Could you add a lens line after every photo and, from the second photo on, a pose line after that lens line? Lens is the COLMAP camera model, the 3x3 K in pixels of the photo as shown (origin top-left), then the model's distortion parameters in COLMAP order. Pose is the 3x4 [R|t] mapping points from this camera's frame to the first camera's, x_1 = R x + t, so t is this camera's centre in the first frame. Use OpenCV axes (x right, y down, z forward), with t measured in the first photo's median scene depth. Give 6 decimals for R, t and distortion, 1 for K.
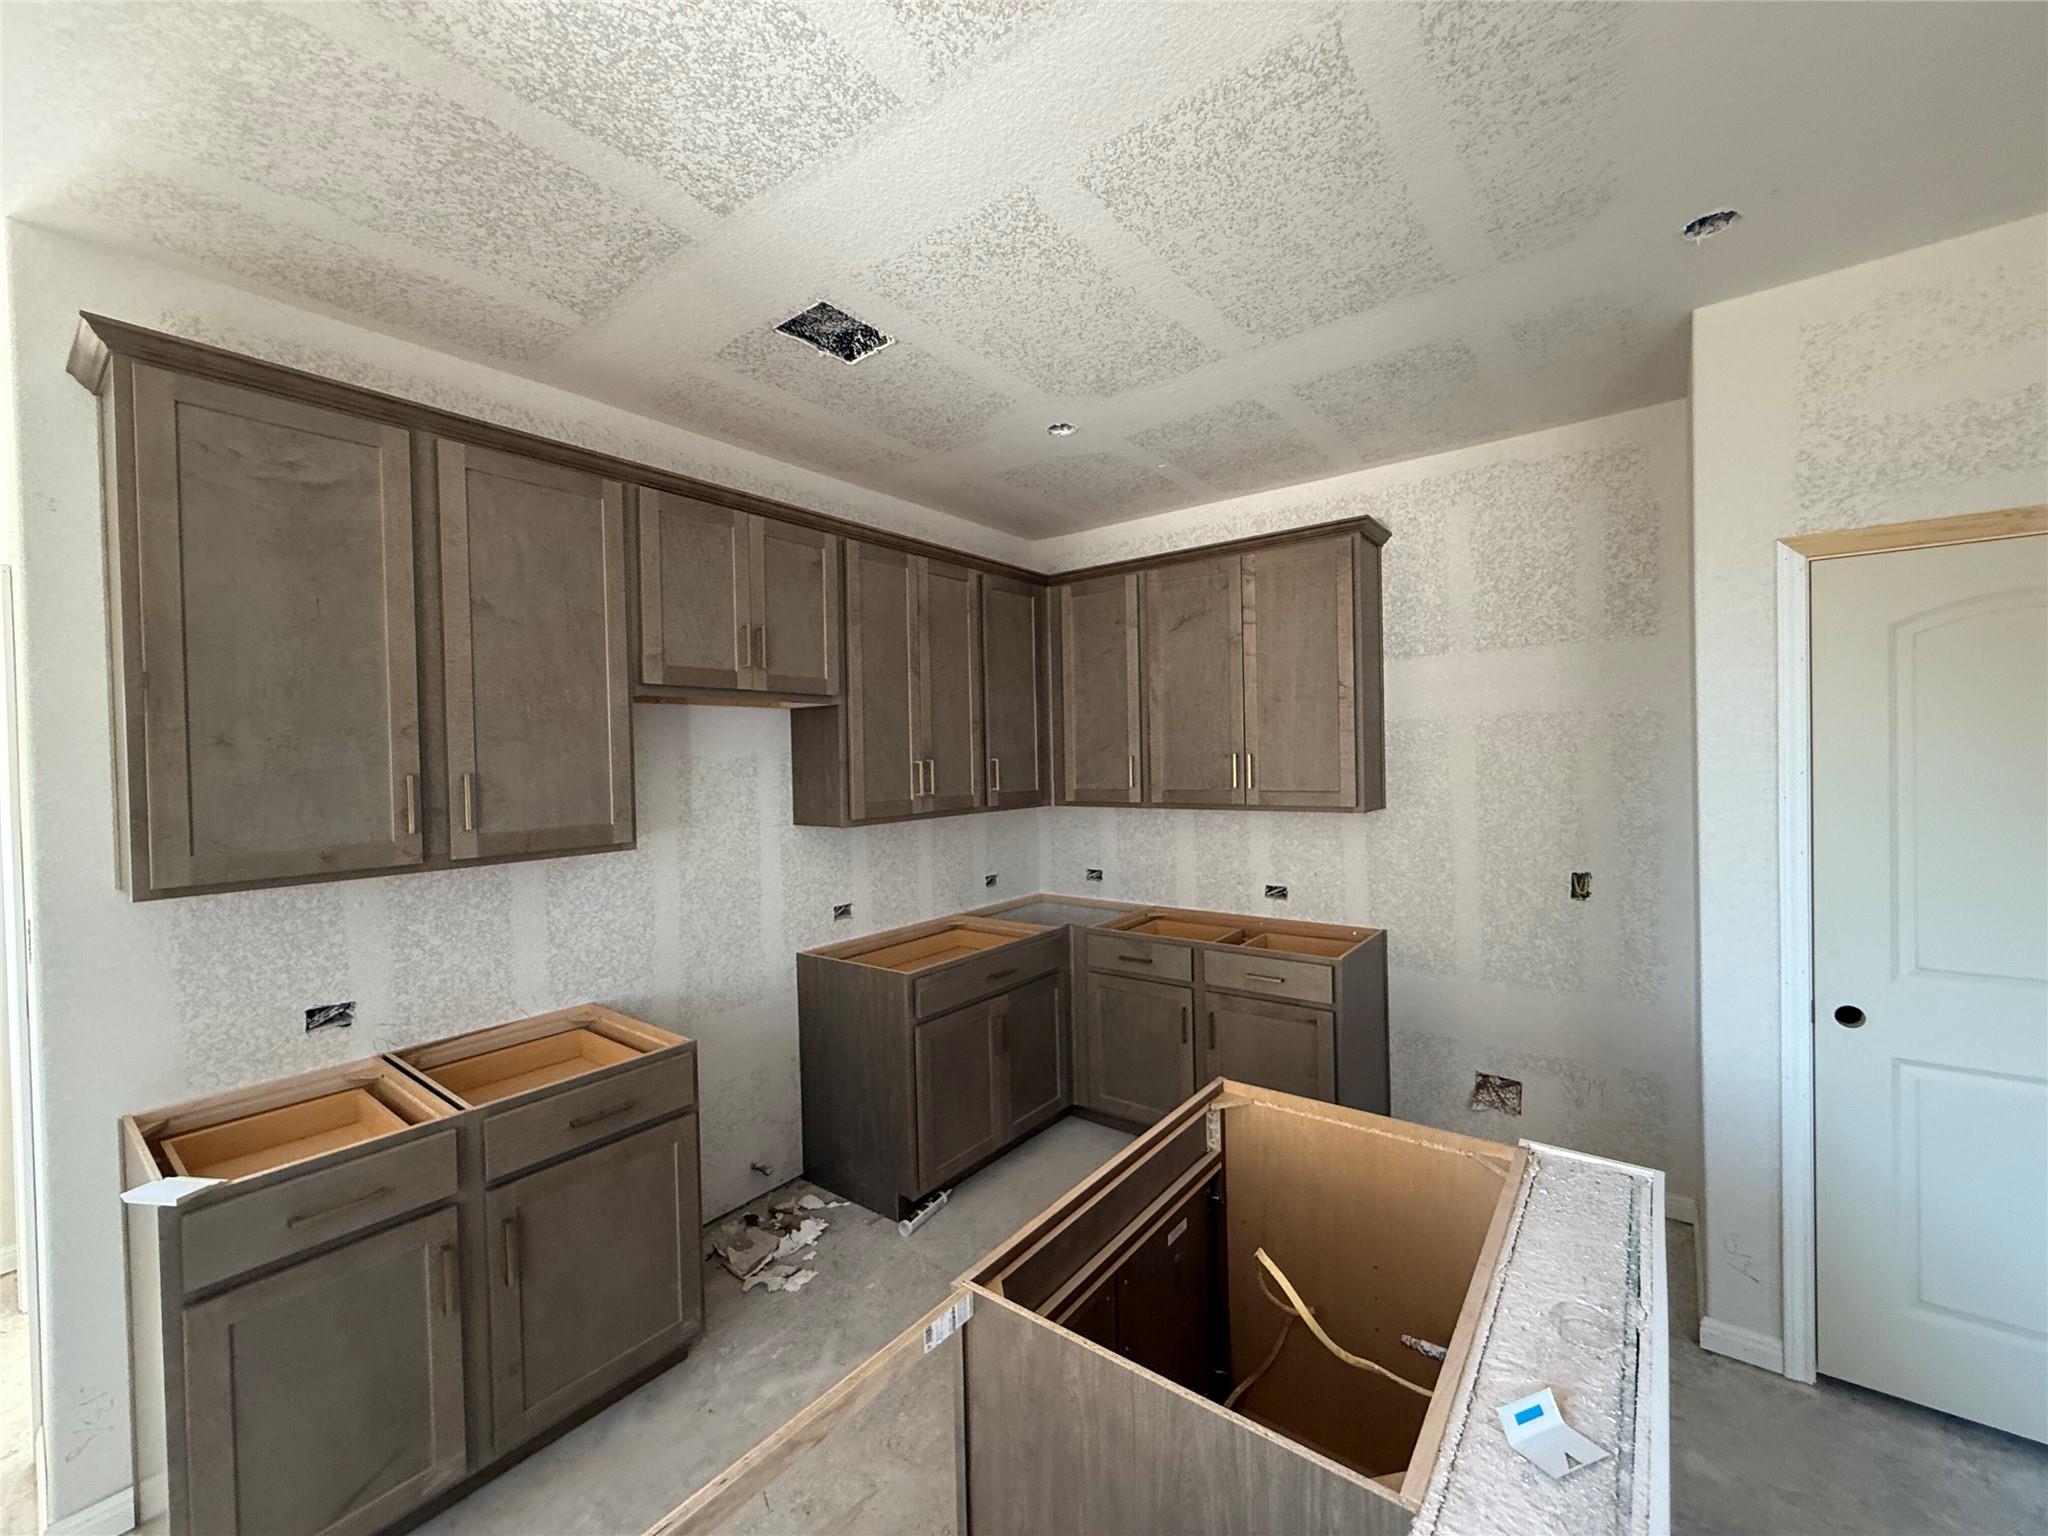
lens RADIAL K [[818.1, 0, 1019.6], [0, 818.1, 766.9], [0, 0, 1]] dist [0.001693, 0.000009]
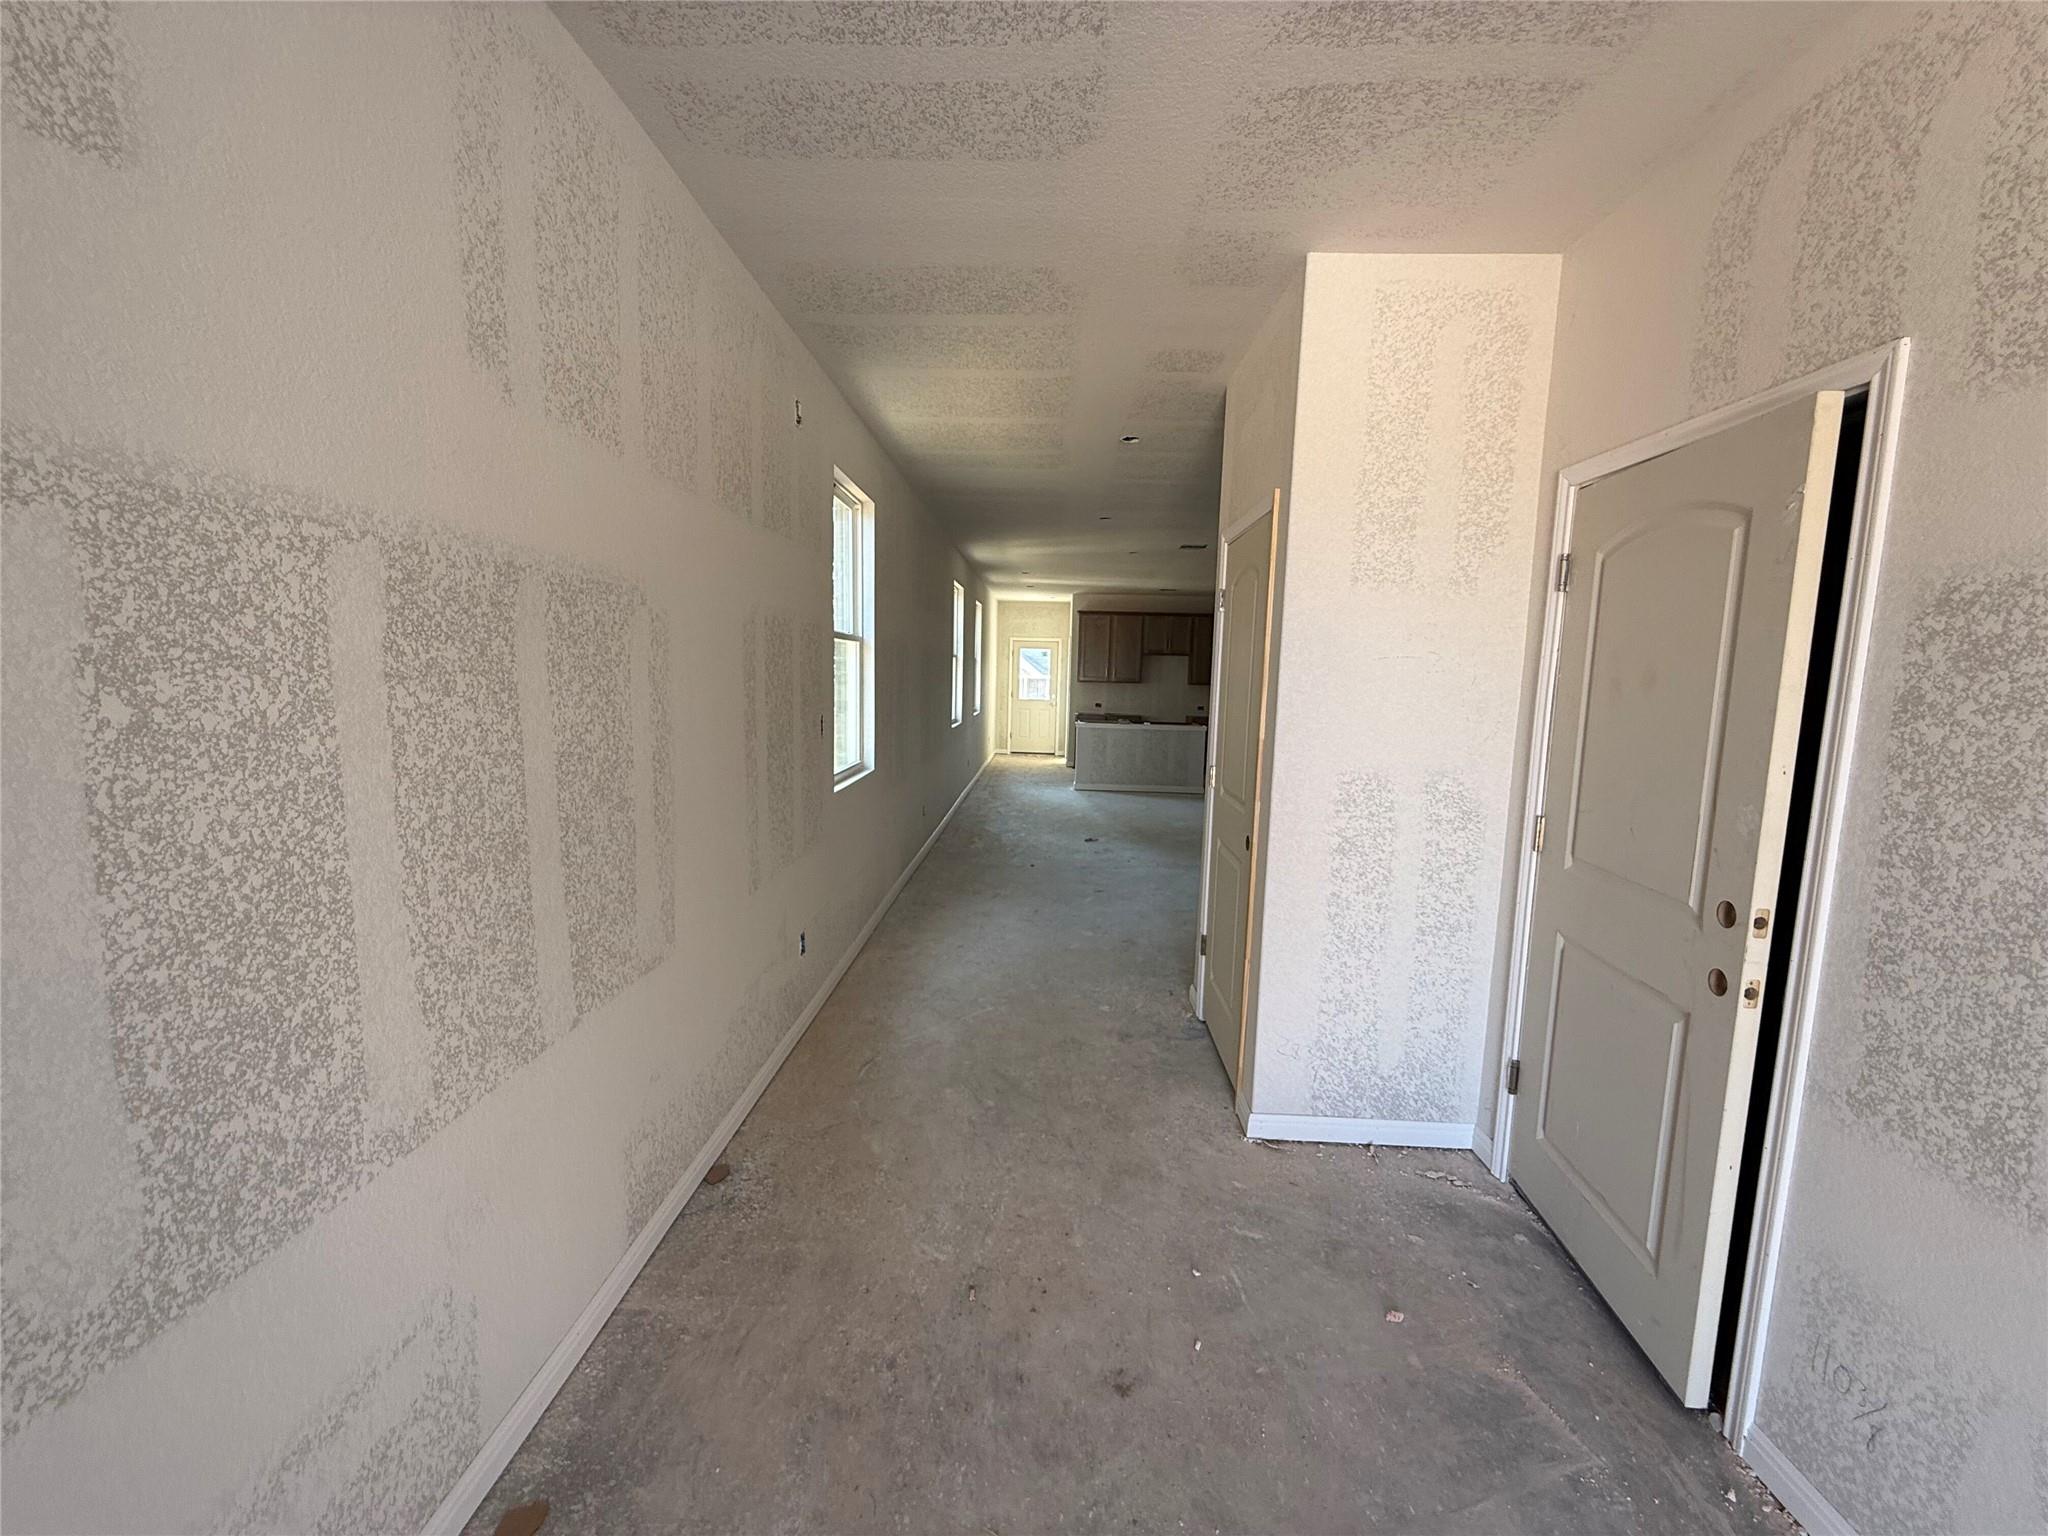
lens RADIAL K [[815.5, 0, 1014.9], [0, 815.5, 765.7], [0, 0, 1]] dist [-0.000476, 0.000216]
pose [[0.577342, 0.130313, -0.806036, 2.858304], [-0.045720, 0.990793, 0.127435, -0.007210], [0.815221, -0.036722, 0.577984, -2.323715]]
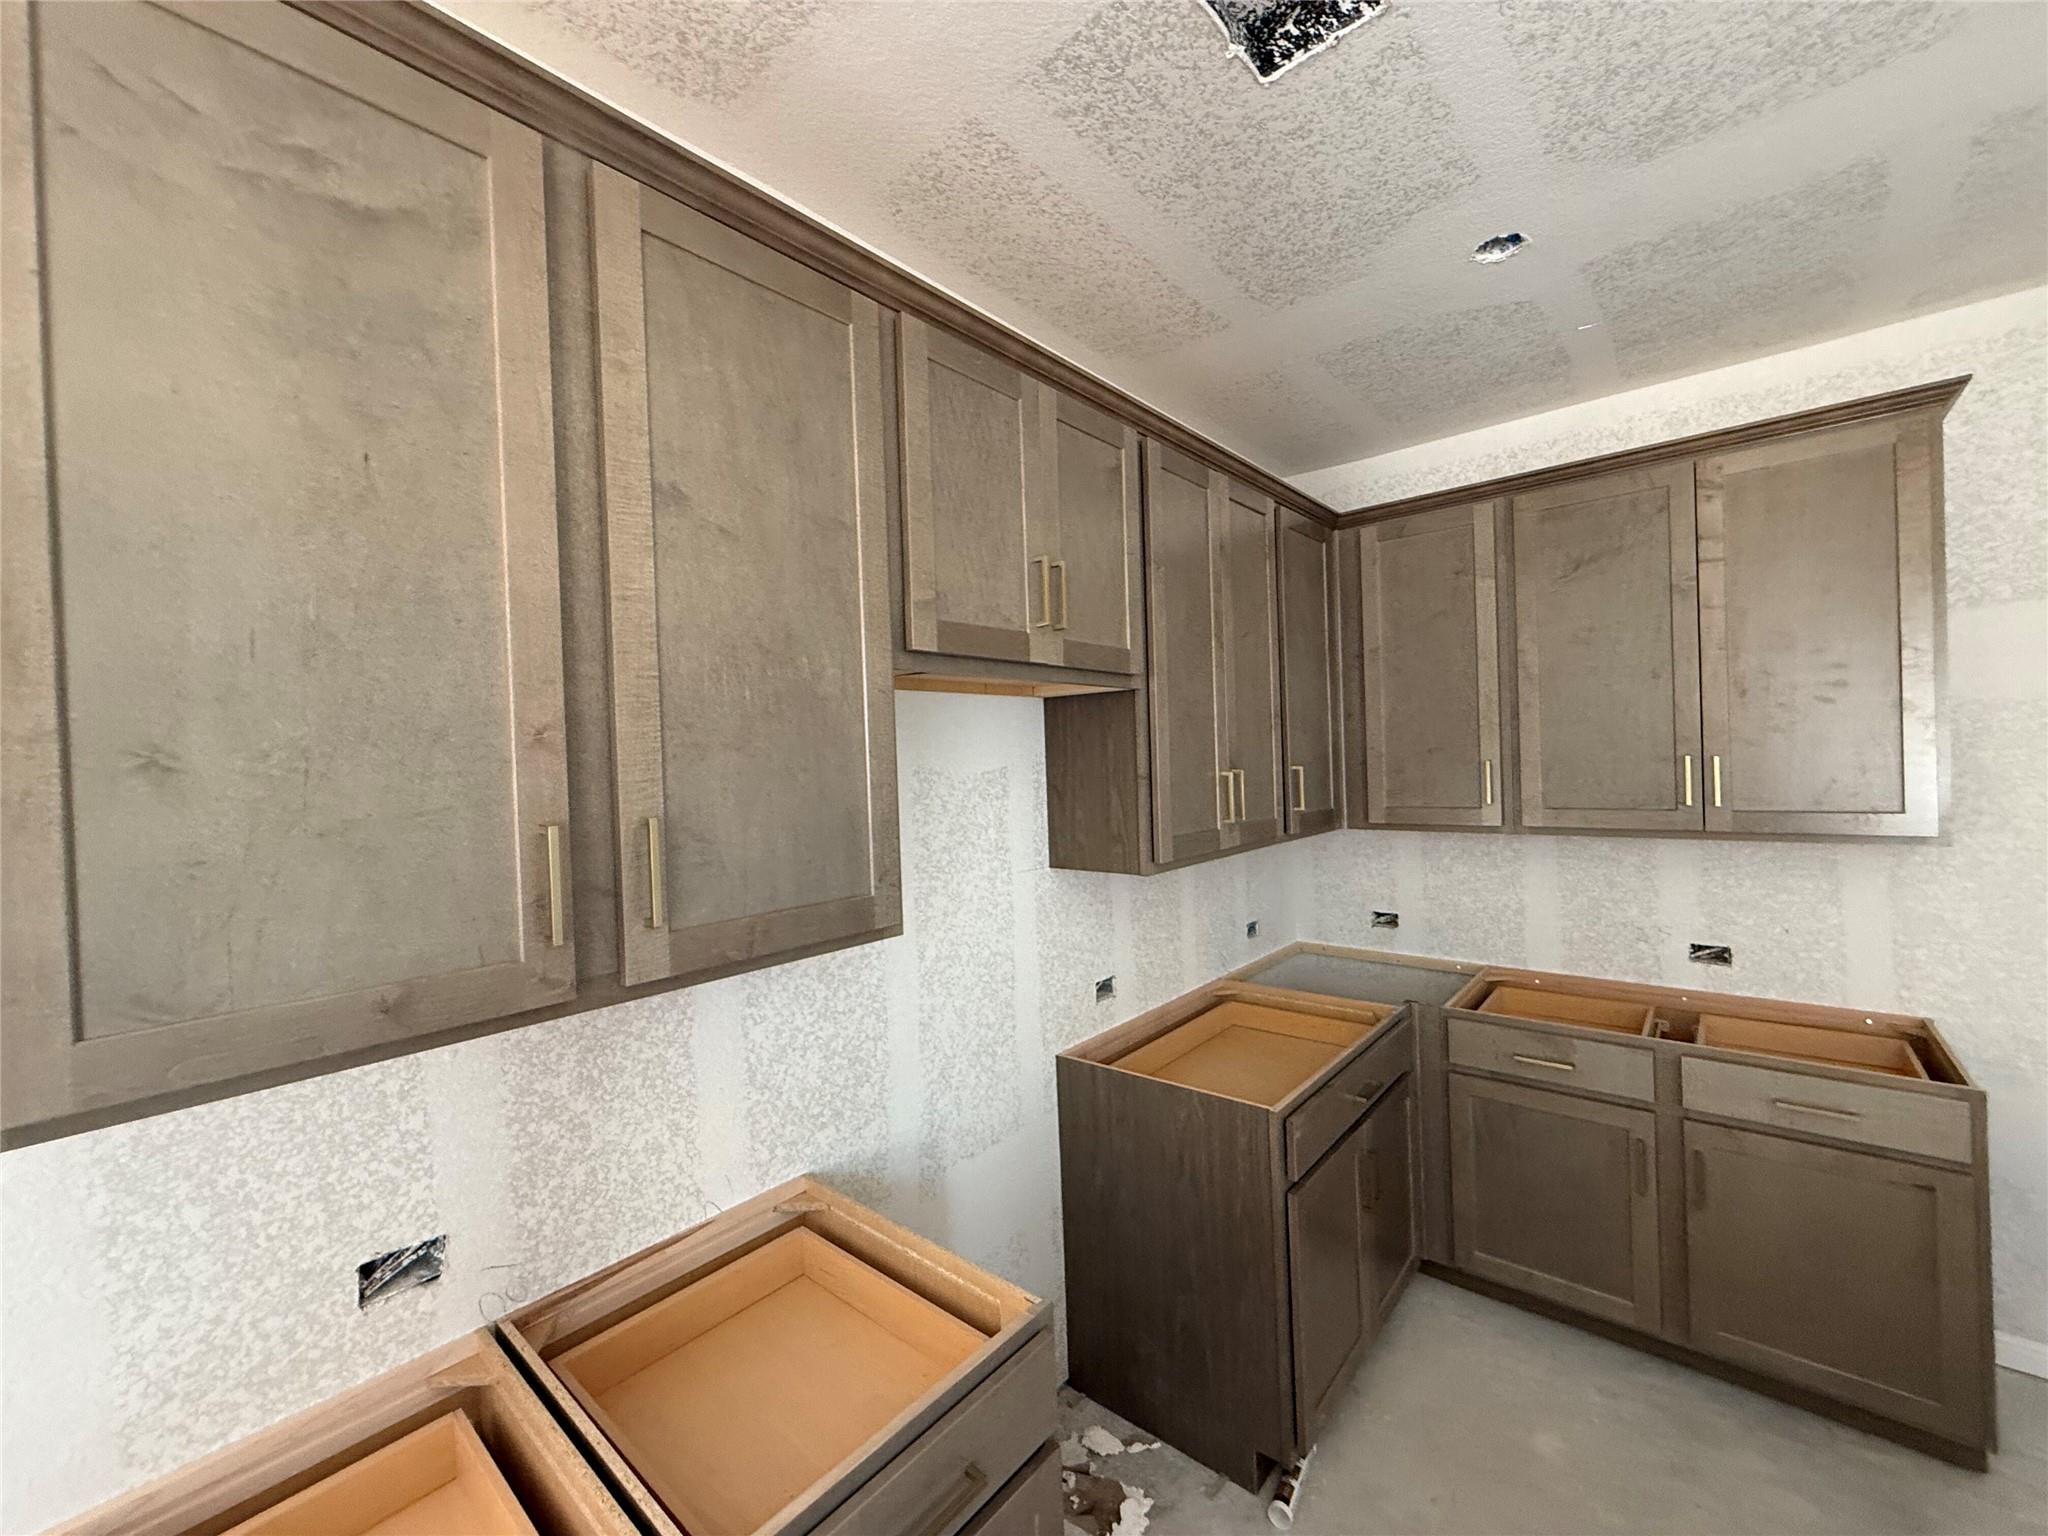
lens RADIAL K [[820.2, 0, 1021.1], [0, 820.2, 767.3], [0, 0, 1]] dist [0.000216, 0.000497]
pose [[0.998506, -0.011551, -0.053399, -0.288698], [0.011478, 0.999933, -0.001672, -0.013363], [0.053415, 0.001057, 0.998572, 0.345813]]
